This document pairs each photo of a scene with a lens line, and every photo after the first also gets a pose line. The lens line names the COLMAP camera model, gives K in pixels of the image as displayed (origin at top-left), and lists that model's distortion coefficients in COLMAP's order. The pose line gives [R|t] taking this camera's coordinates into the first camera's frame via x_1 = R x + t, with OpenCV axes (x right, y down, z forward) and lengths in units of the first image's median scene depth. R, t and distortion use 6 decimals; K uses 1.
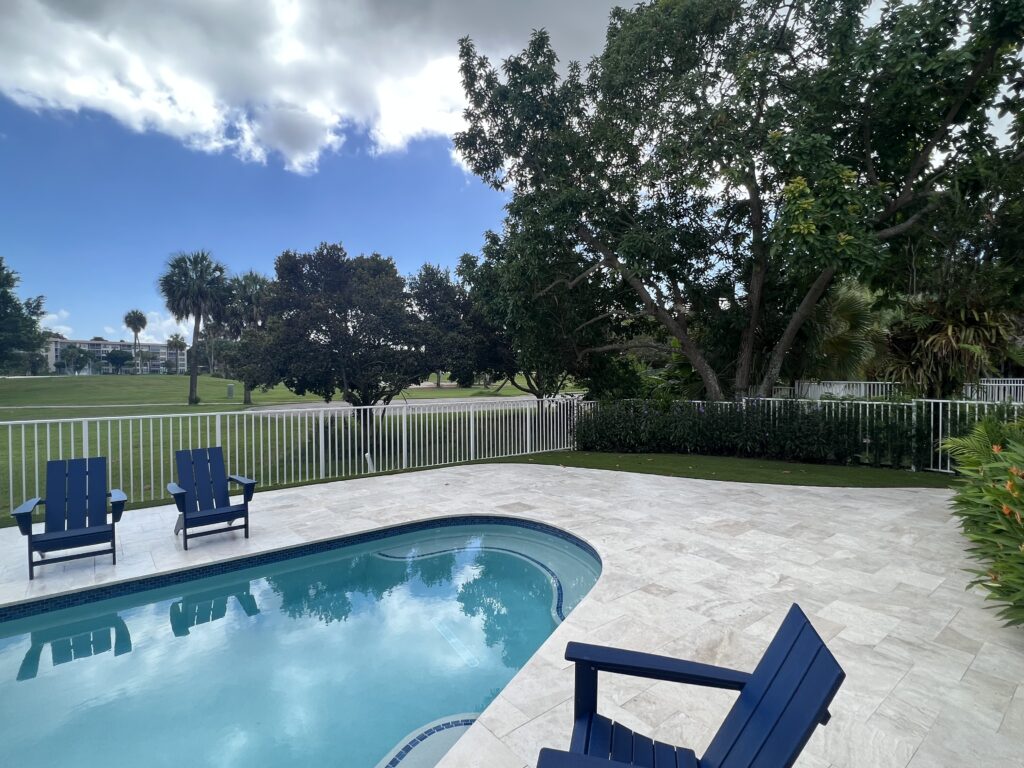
lens RADIAL K [[517.2, 0, 510.1], [0, 517.2, 387.3], [0, 0, 1]] dist [-0.000532, 0.000004]
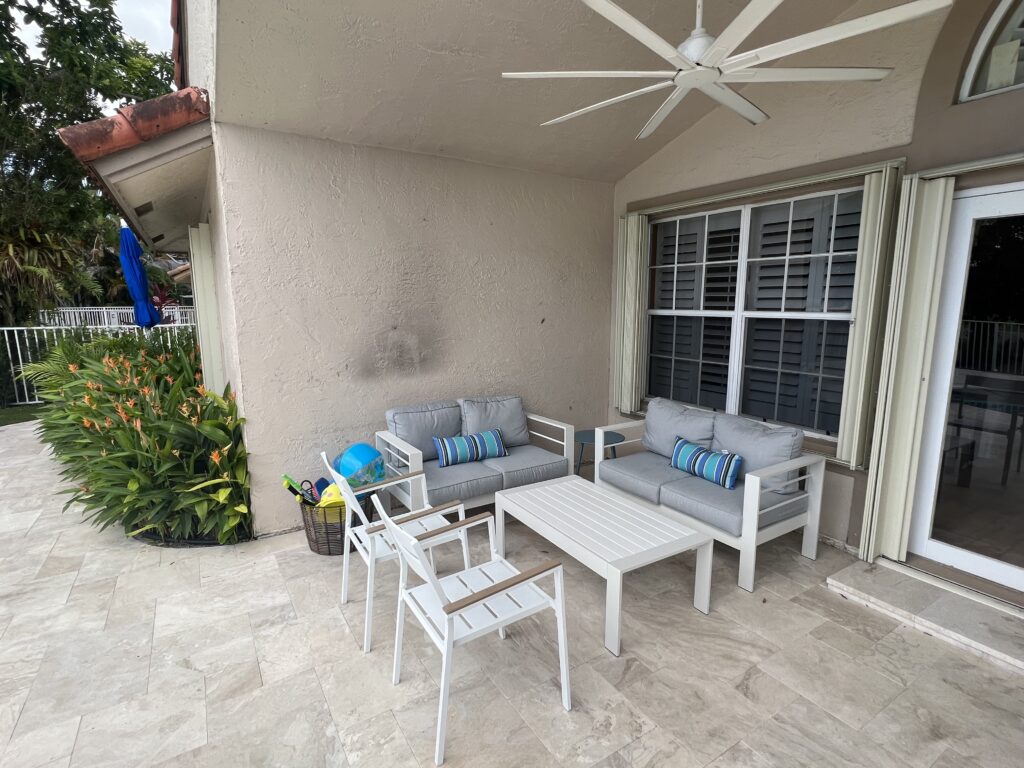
lens RADIAL K [[517.2, 0, 512.5], [0, 517.2, 384.1], [0, 0, 1]] dist [-0.000532, 0.000004]
pose [[0.119566, -0.160455, 0.979775, 0.021412], [0.033685, 0.986941, 0.157518, 0.009059], [-0.992255, 0.014170, 0.123410, 0.010038]]
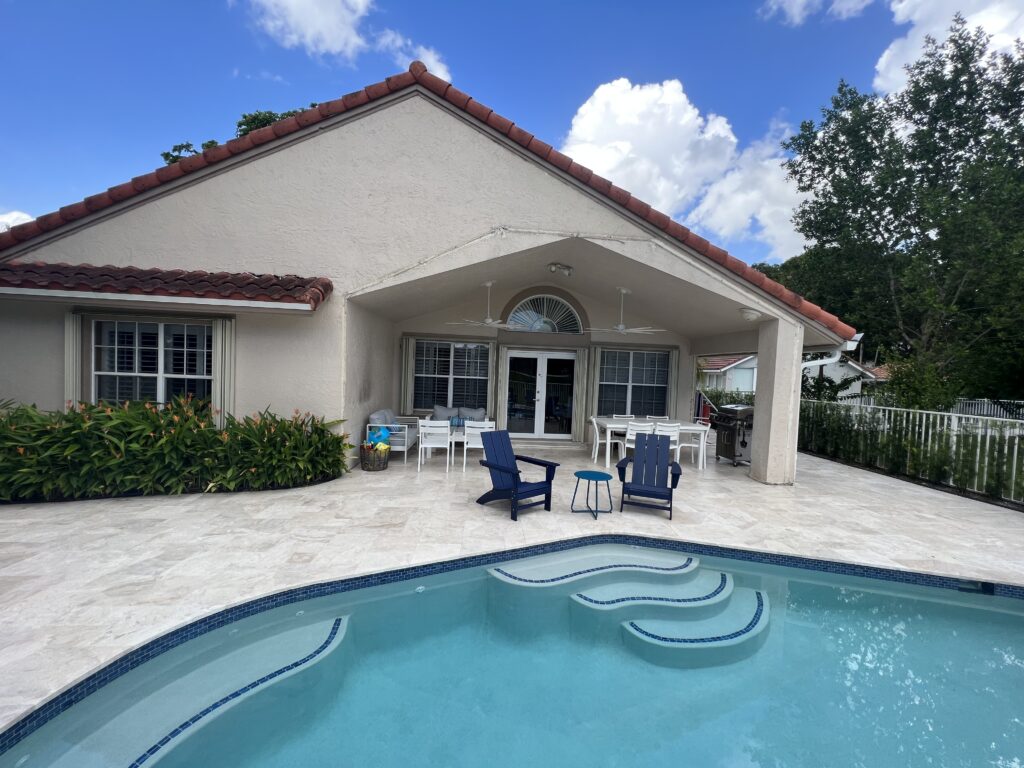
lens RADIAL K [[408.5, 0, 512.3], [0, 408.5, 384.6], [0, 0, 1]] dist [0.000022, 0.000004]
pose [[-0.815066, -0.050624, 0.577152, -0.211358], [-0.022440, 0.998186, 0.055864, -0.012537], [-0.578934, 0.032581, -0.814724, 0.540342]]
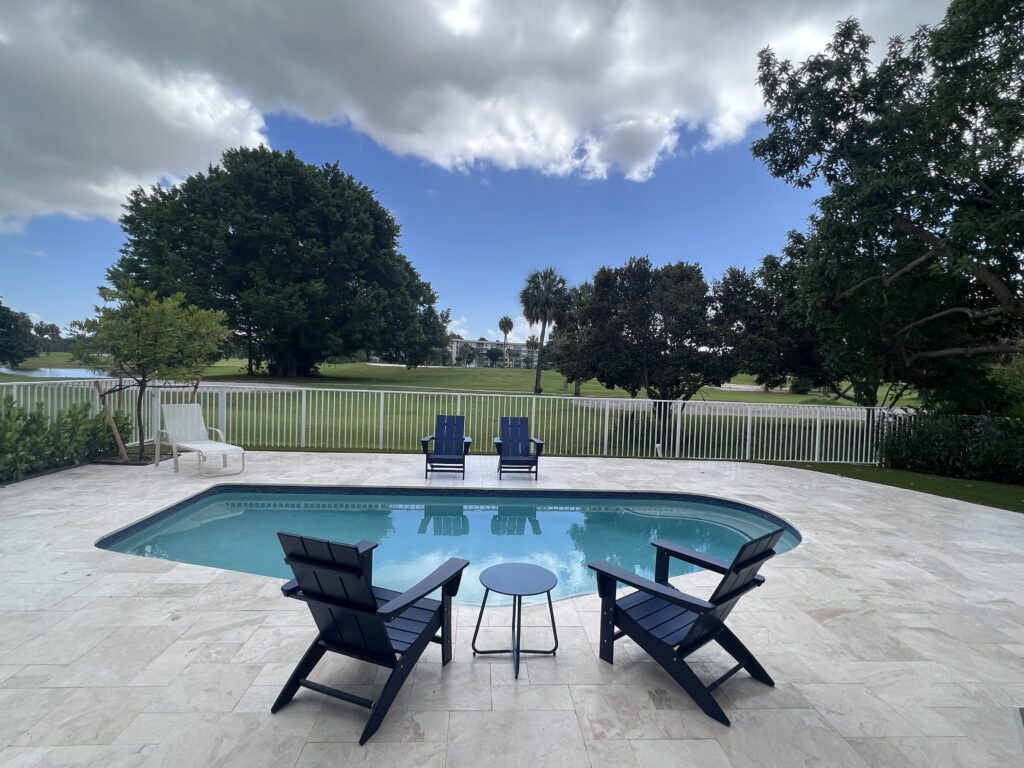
lens RADIAL K [[517.2, 0, 512.5], [0, 517.2, 385.0], [0, 0, 1]] dist [-0.000532, 0.000004]
pose [[0.817685, 0.050135, -0.573479, 0.128312], [-0.052674, 0.998537, 0.012191, 0.004389], [0.573251, 0.020239, 0.819130, -0.117776]]
